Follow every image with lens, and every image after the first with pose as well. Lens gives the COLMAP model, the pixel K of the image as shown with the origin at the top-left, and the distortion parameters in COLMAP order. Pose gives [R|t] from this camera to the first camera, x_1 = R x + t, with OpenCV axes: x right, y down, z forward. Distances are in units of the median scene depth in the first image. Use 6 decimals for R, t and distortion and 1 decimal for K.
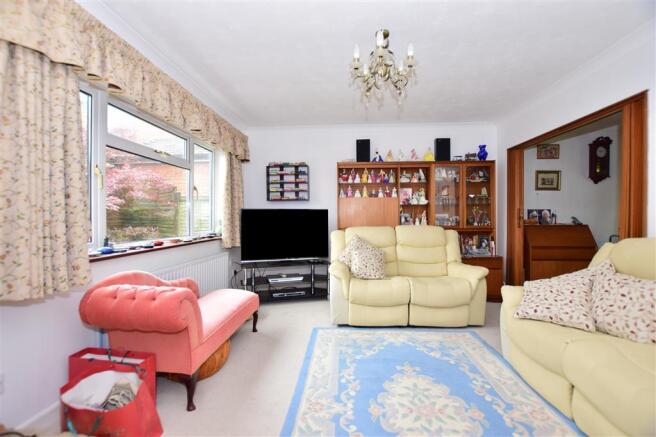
lens RADIAL K [[300.3, 0, 327.7], [0, 300.3, 218.8], [0, 0, 1]] dist [-0.025730, -0.000055]
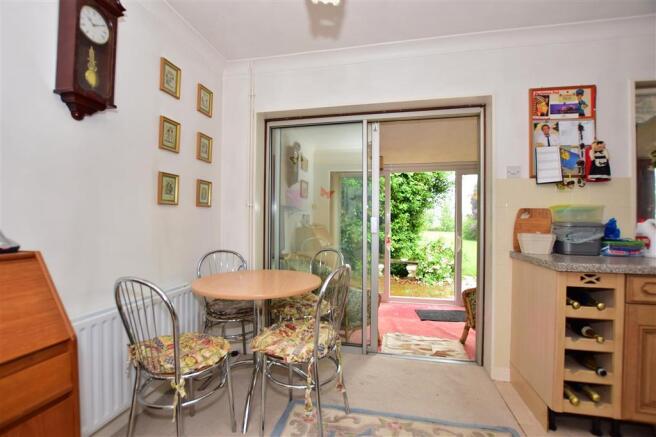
lens RADIAL K [[300.3, 0, 327.9], [0, 300.3, 218.9], [0, 0, 1]] dist [-0.025730, -0.000055]
pose [[0.130030, 0.001727, 0.991509, 0.626319], [0.005221, 0.999983, -0.002426, -0.005126], [-0.991496, 0.005492, 0.130019, 0.682690]]
